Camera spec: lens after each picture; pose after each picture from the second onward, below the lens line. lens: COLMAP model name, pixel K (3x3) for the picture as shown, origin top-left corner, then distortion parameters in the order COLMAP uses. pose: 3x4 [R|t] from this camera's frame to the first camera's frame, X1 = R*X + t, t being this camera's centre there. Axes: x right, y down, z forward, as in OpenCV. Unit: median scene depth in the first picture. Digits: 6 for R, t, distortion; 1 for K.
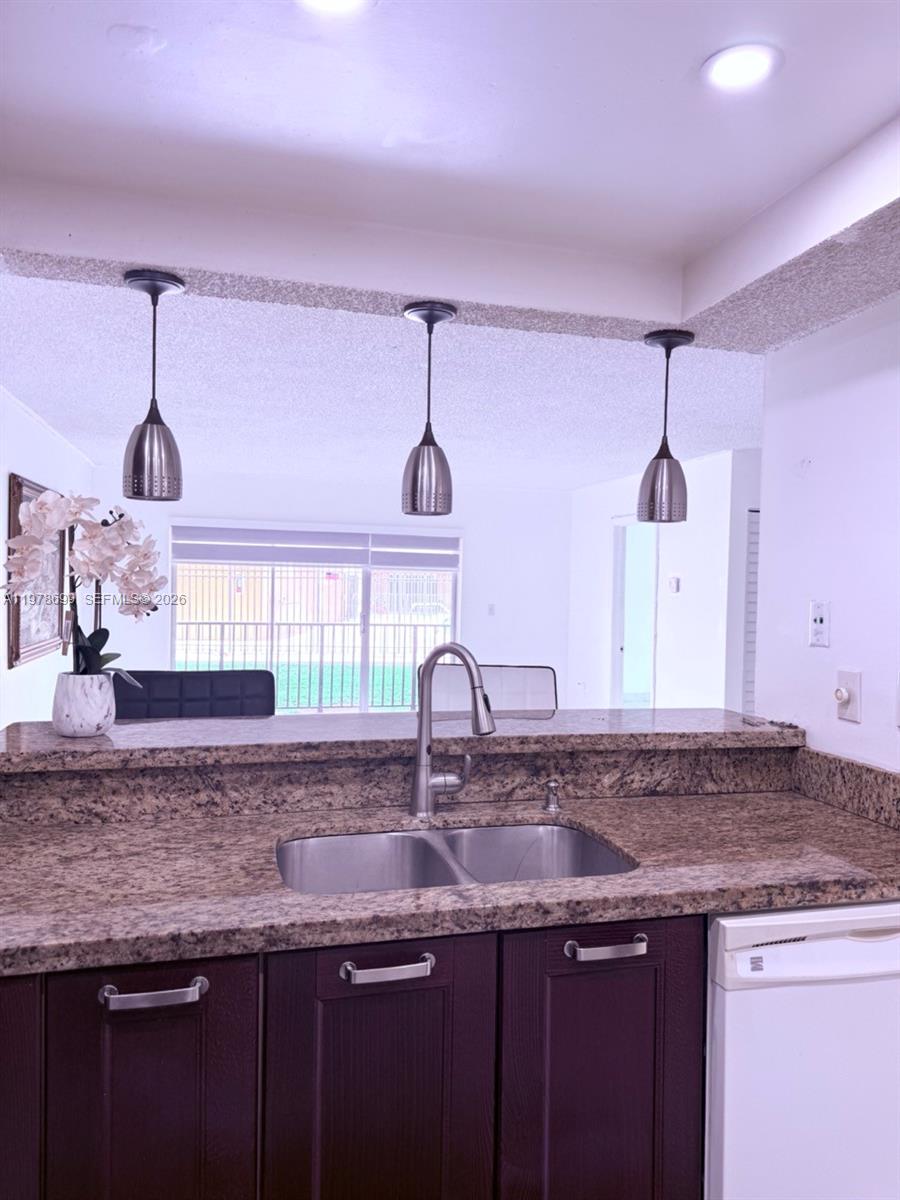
lens RADIAL K [[839.1, 0, 452.9], [0, 839.1, 606.2], [0, 0, 1]] dist [0.002696, -0.009528]
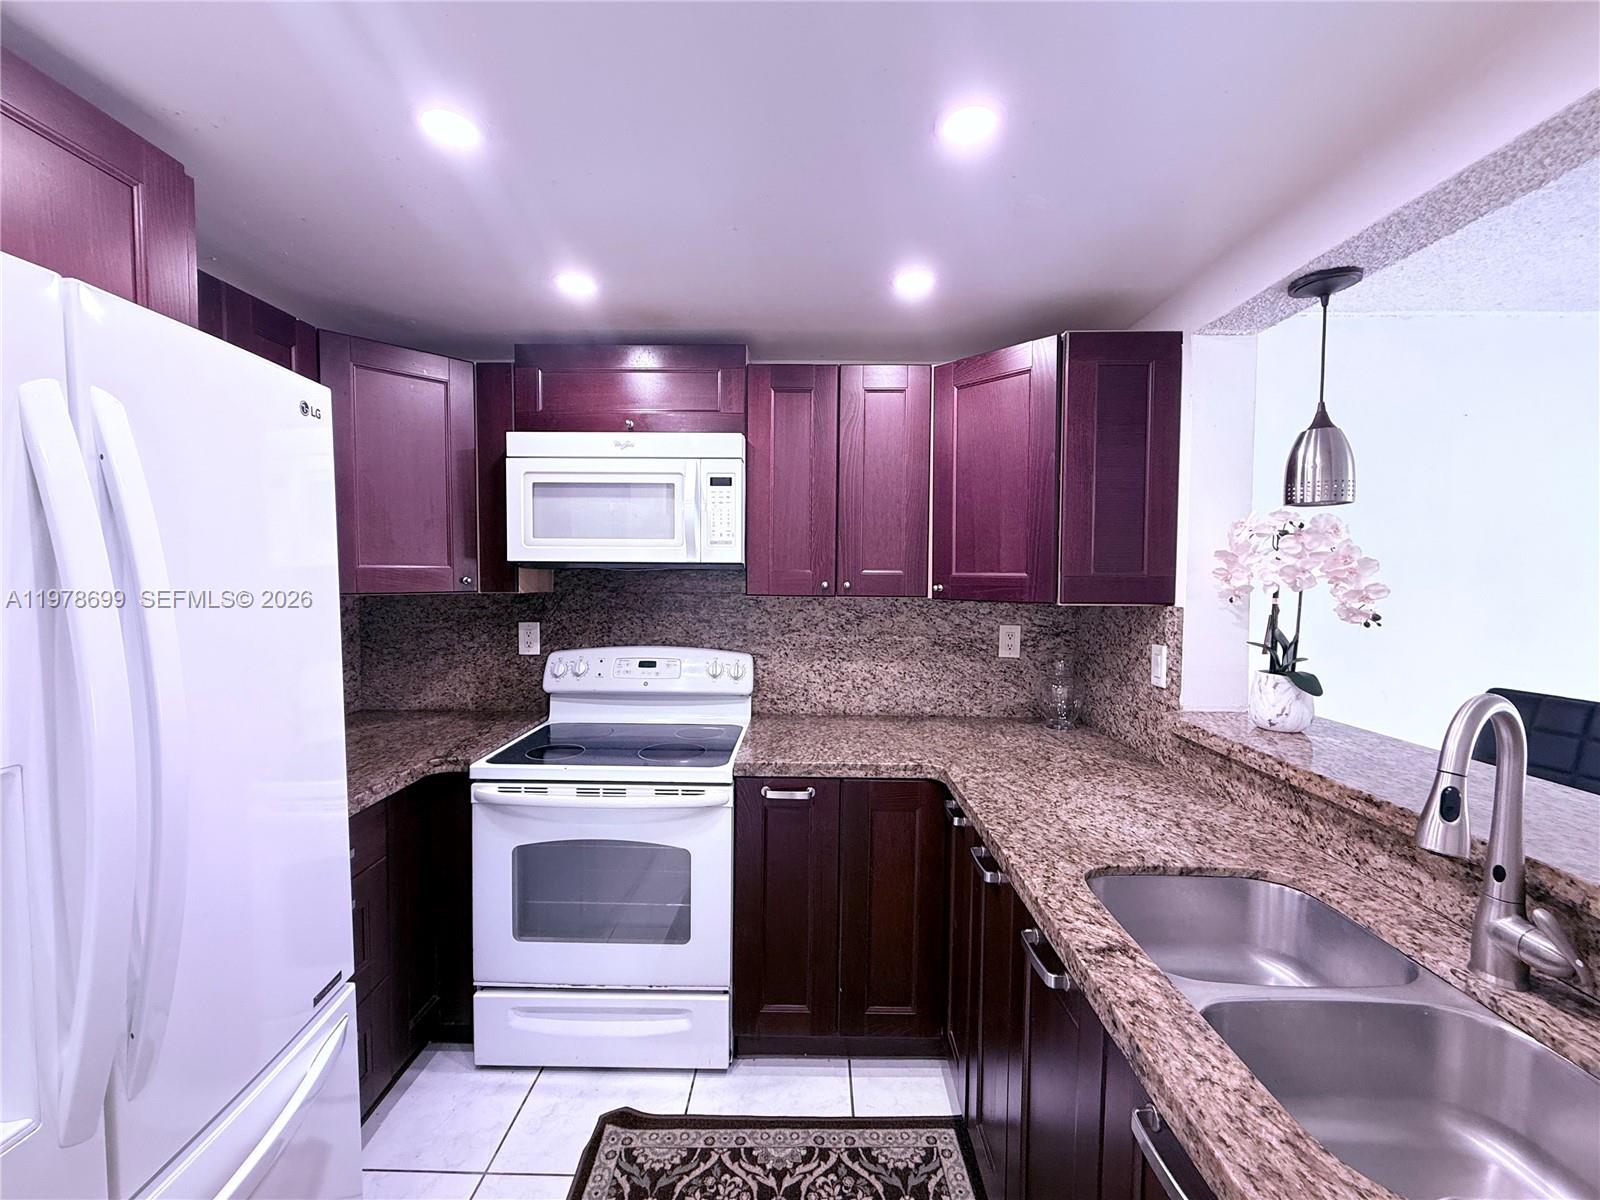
lens RADIAL K [[651.1, 0, 801.6], [0, 651.1, 593.8], [0, 0, 1]] dist [0.013934, 0.000364]
pose [[-0.246707, 0.019131, -0.968901, 0.576902], [-0.031130, 0.999133, 0.027655, -0.028646], [0.968590, 0.036985, -0.245897, 0.648492]]
